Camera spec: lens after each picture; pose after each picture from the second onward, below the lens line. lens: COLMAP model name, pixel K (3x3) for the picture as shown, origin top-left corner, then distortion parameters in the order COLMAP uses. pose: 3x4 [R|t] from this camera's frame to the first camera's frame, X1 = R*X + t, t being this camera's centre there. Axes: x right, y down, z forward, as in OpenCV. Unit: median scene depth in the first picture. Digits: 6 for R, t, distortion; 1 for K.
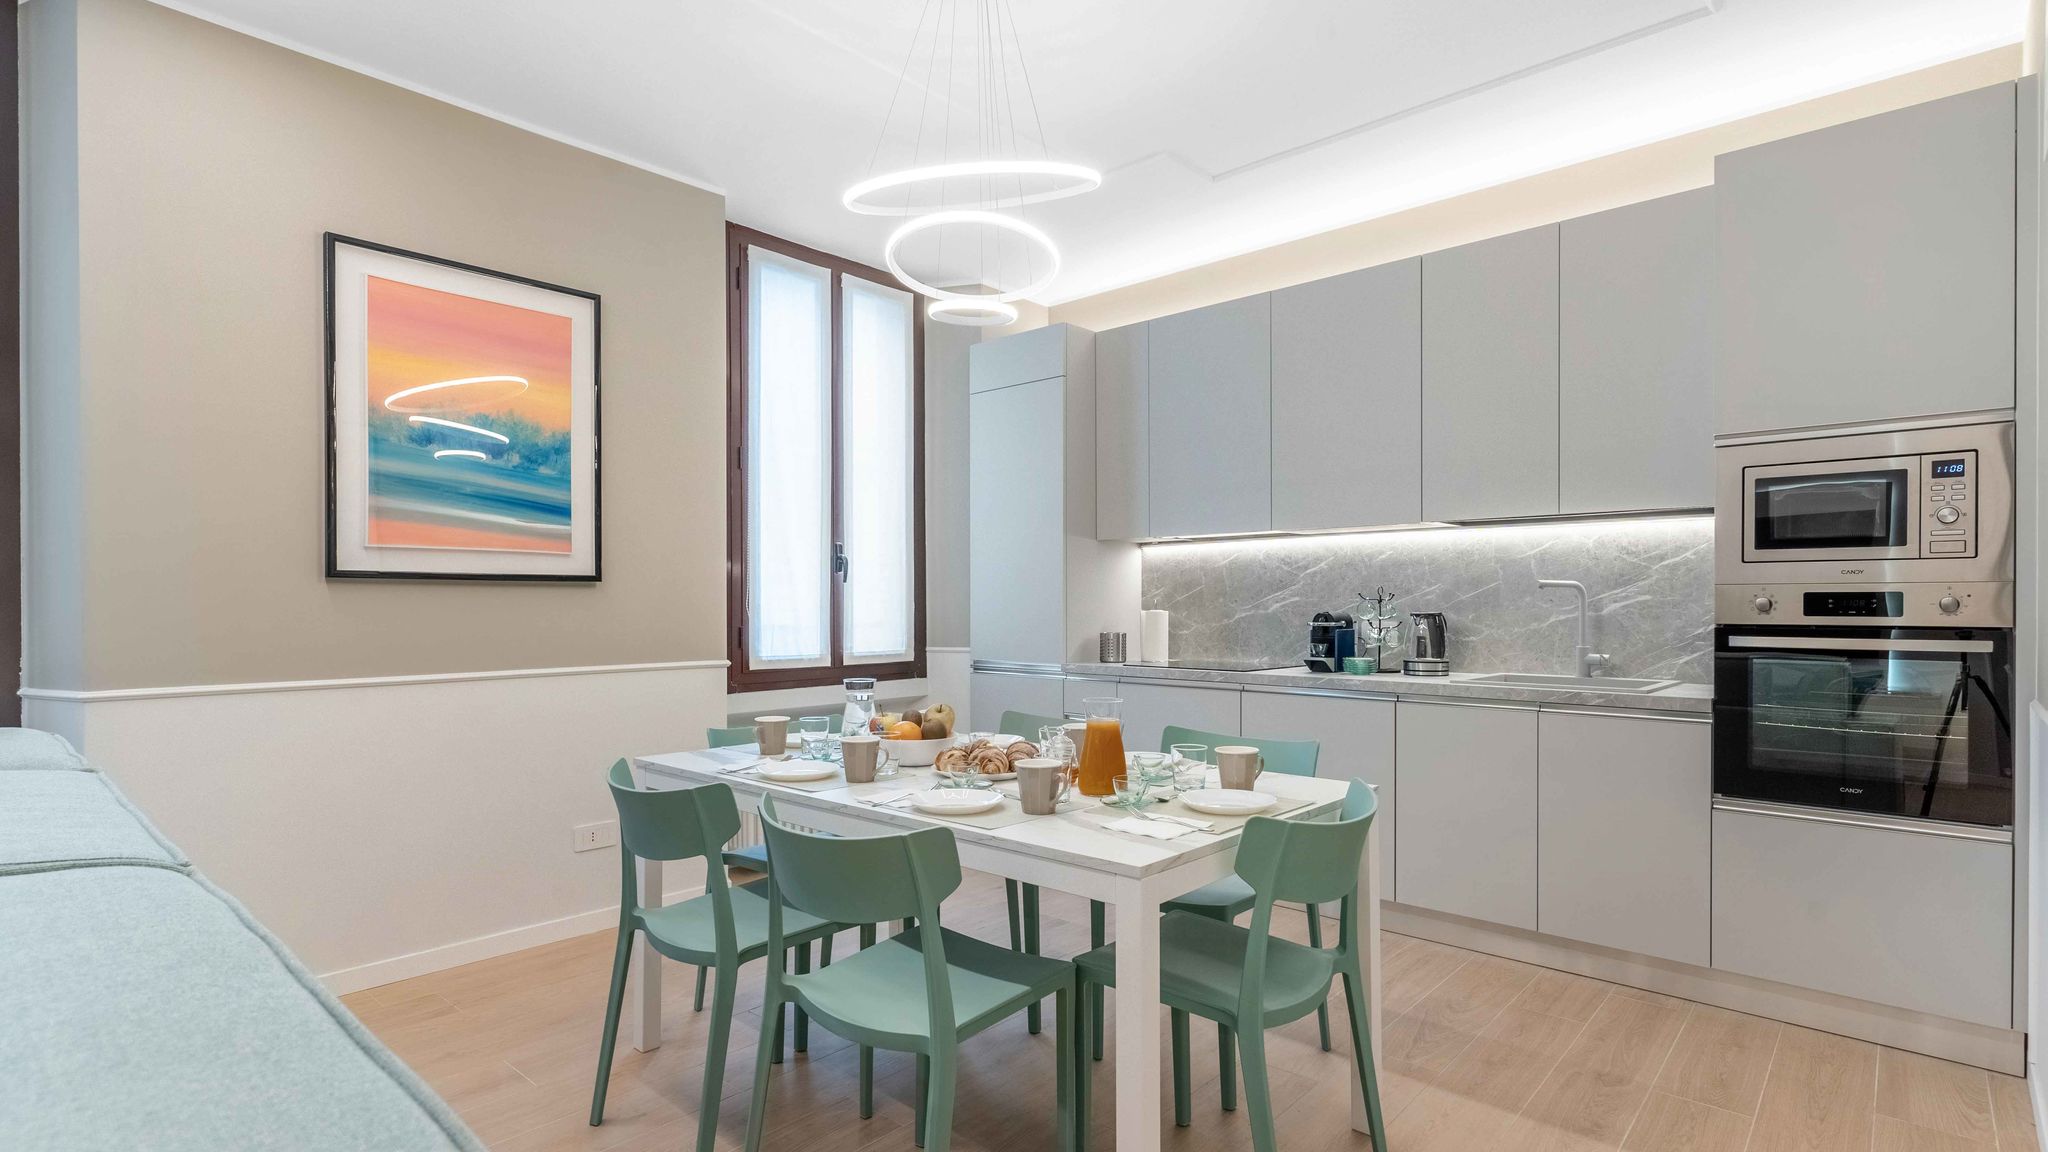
lens RADIAL K [[990.4, 0, 1027.8], [0, 990.4, 600.6], [0, 0, 1]] dist [0.000571, -0.000007]
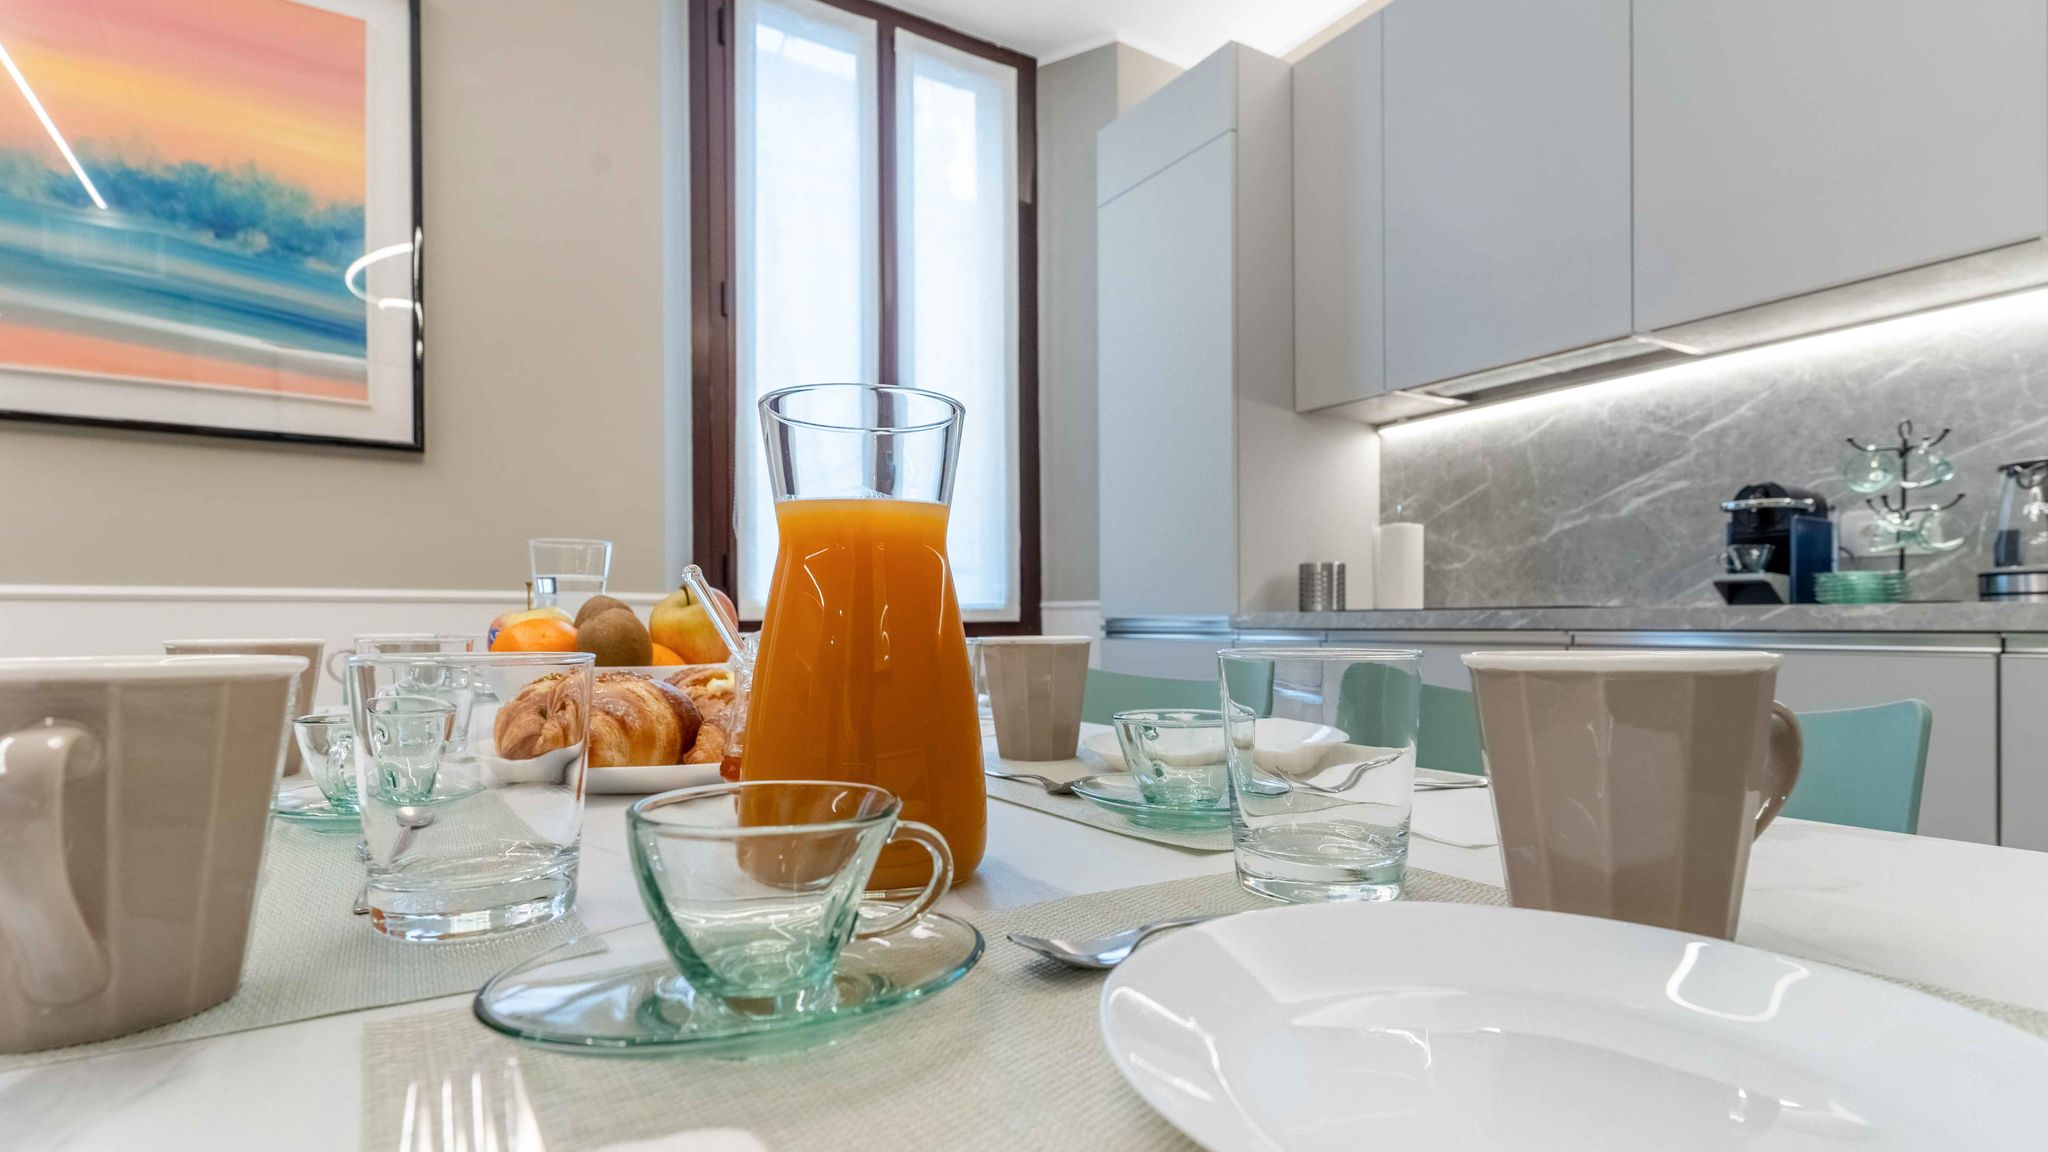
lens RADIAL K [[1009.3, 0, 1026.1], [0, 1009.3, 623.9], [0, 0, 1]] dist [0.001913, 0.000803]
pose [[0.964519, -0.001013, -0.264011, 0.085962], [0.001679, 0.999996, 0.002296, 0.076276], [0.264008, -0.002658, 0.964517, 0.431991]]
